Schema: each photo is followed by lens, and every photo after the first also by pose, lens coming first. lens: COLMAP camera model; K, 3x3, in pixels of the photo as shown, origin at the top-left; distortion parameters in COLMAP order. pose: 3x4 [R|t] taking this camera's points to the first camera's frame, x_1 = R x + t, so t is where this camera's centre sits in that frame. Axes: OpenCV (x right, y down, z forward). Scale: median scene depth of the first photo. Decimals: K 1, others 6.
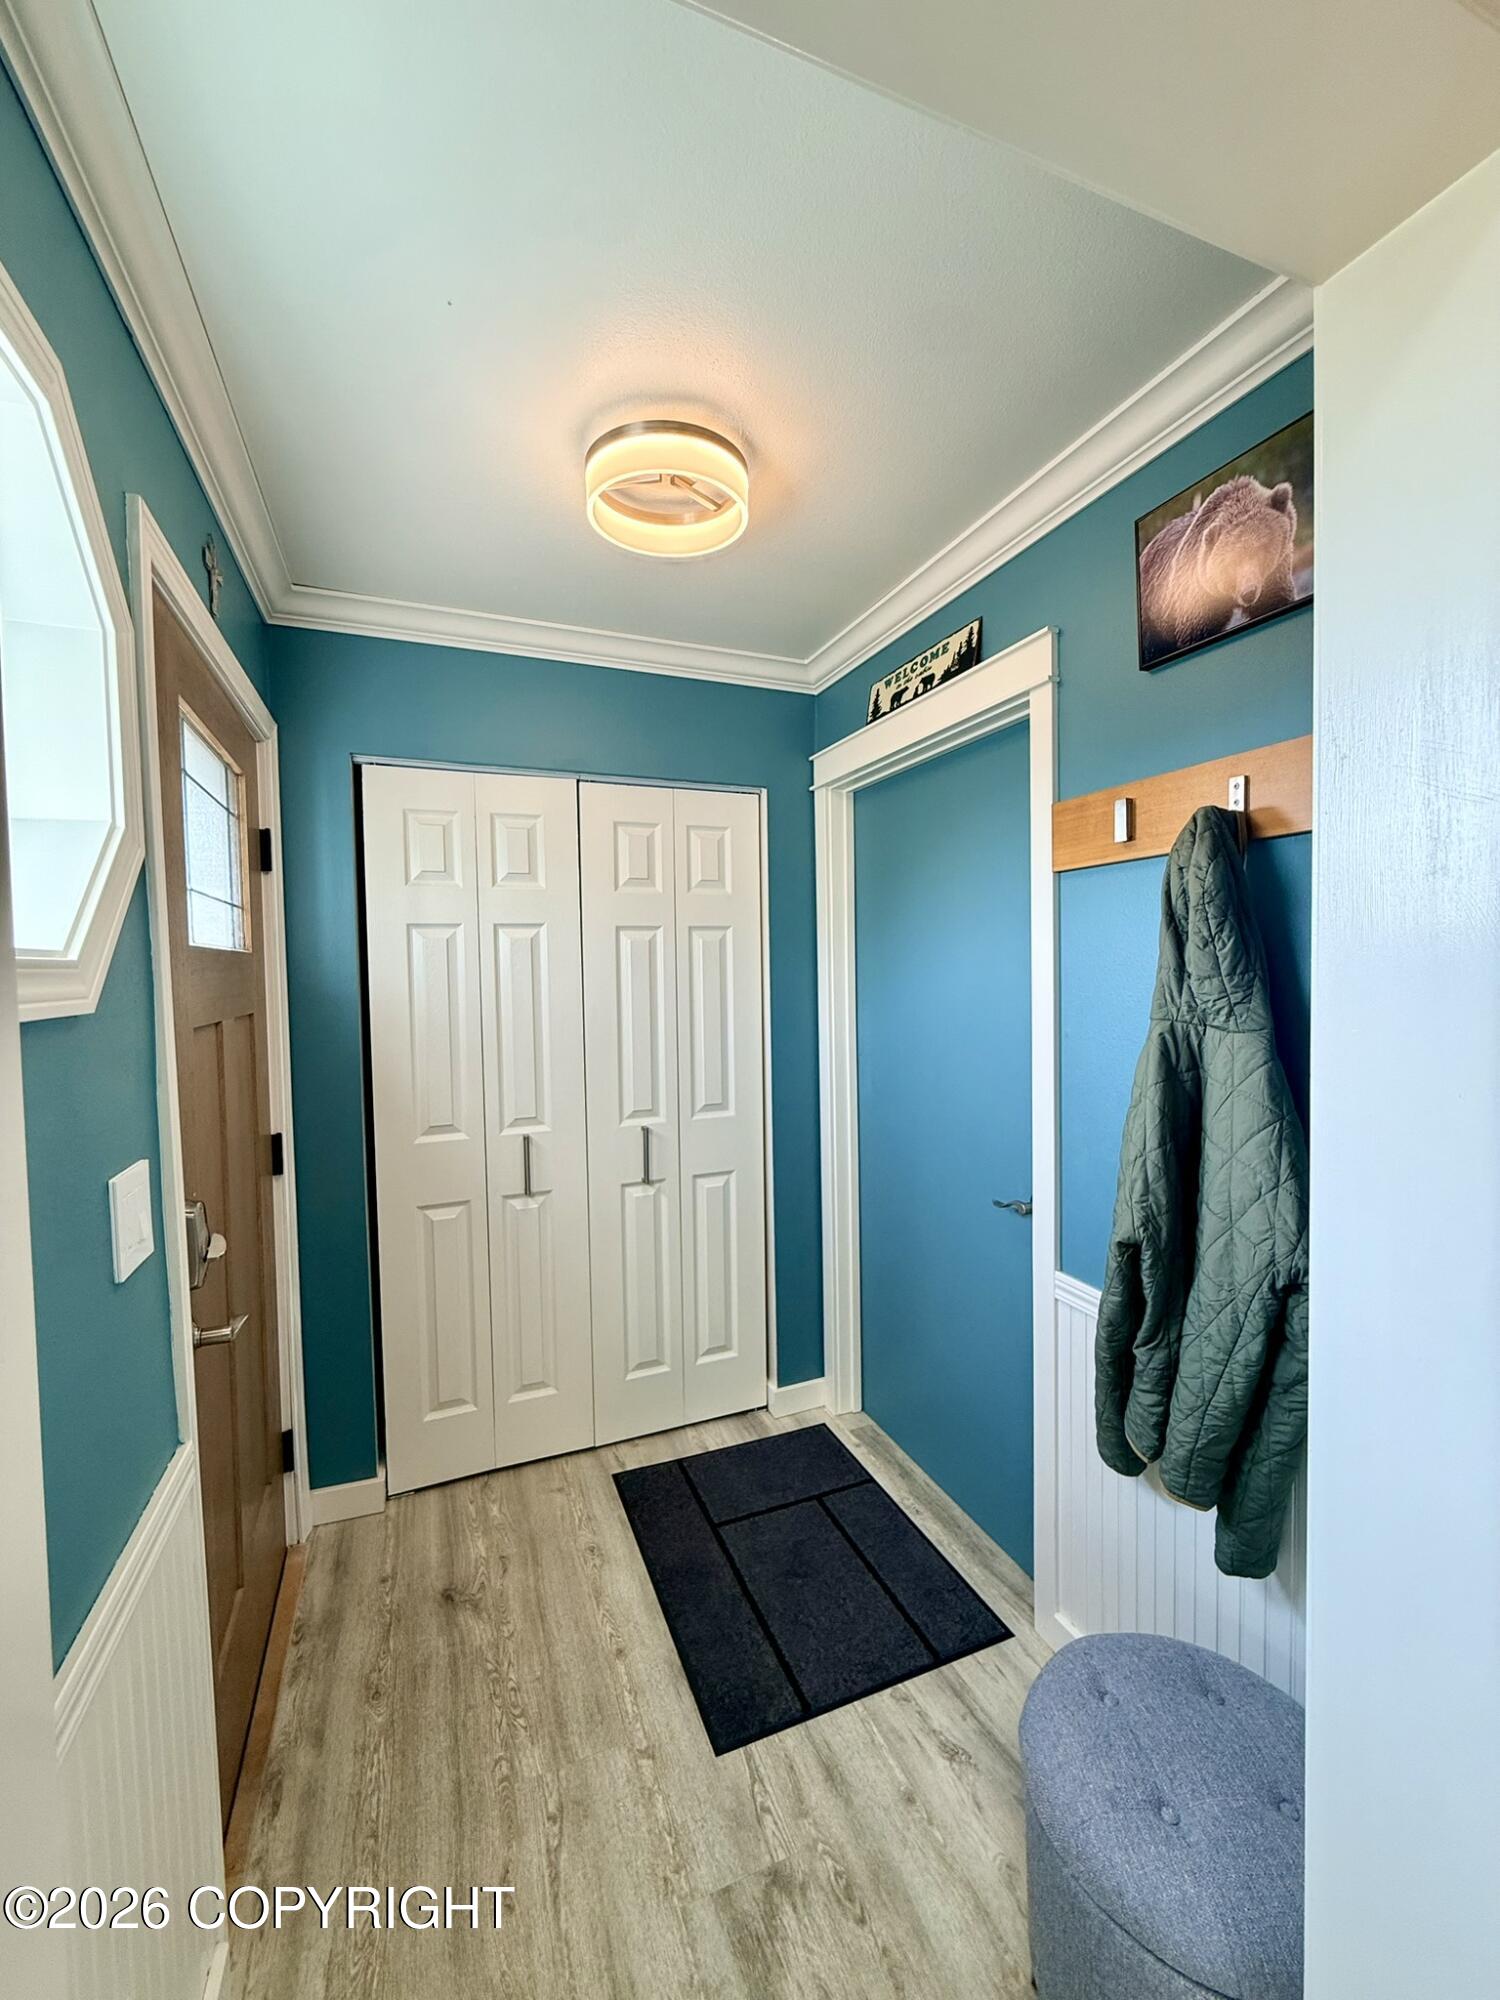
lens RADIAL K [[802.6, 0, 750.0], [0, 802.6, 1002.3], [0, 0, 1]] dist [-0.001206, 0.000032]
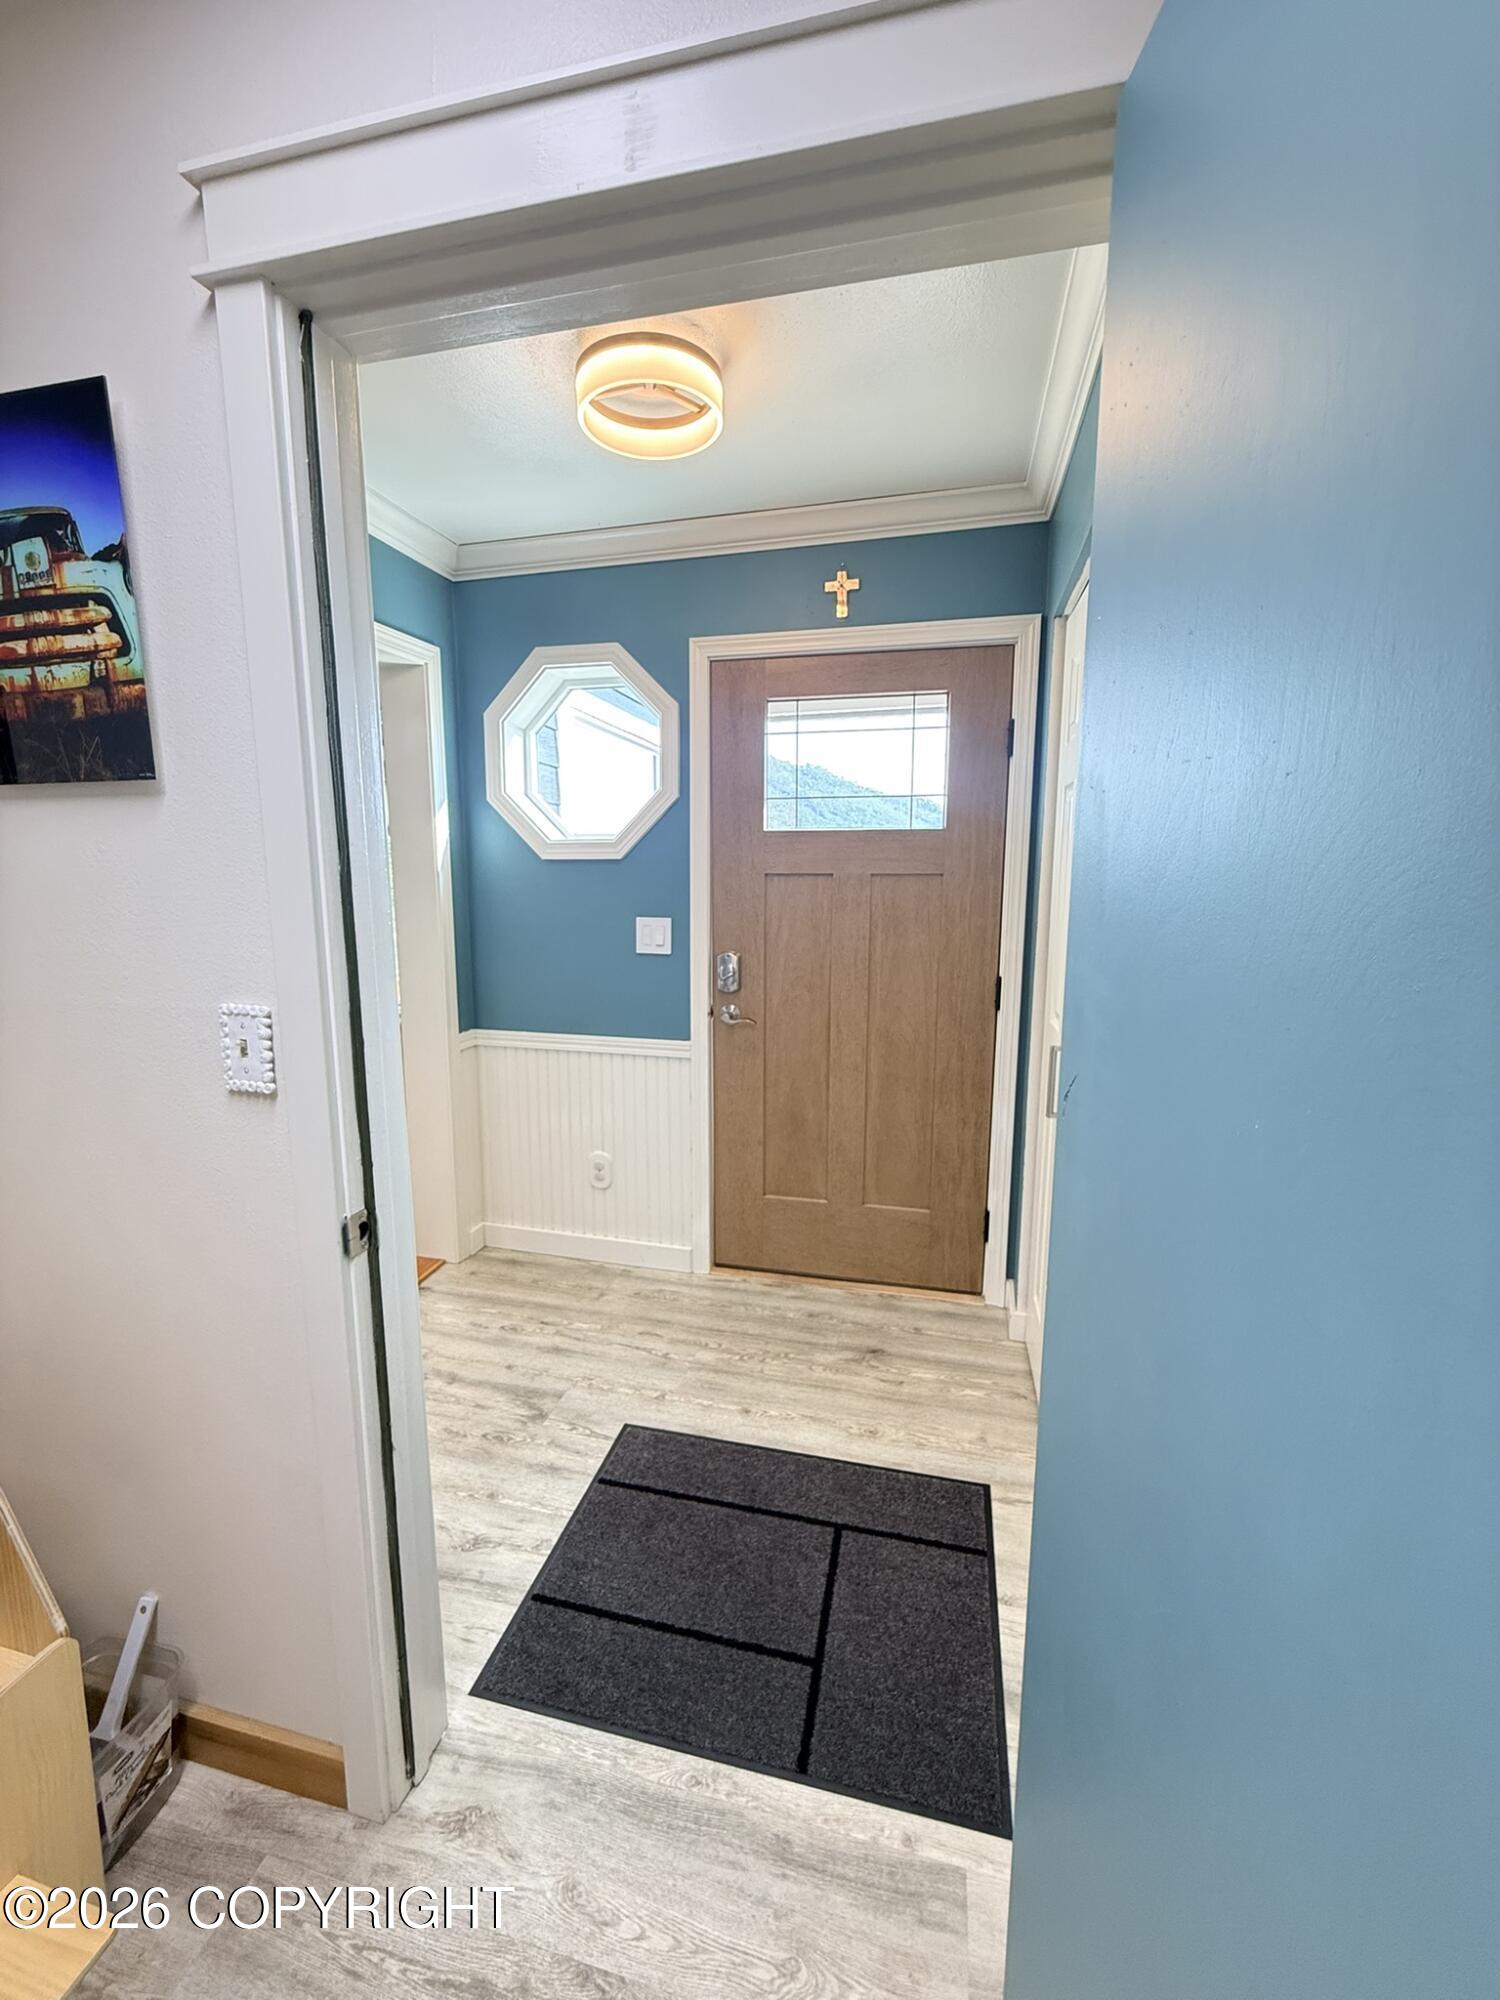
lens RADIAL K [[802.6, 0, 752.3], [0, 802.6, 992.8], [0, 0, 1]] dist [-0.001206, 0.000032]
pose [[-0.587667, 0.136738, -0.797465, 0.775575], [-0.026193, 0.981884, 0.187662, -0.043434], [0.808679, 0.131170, -0.573440, 1.758425]]
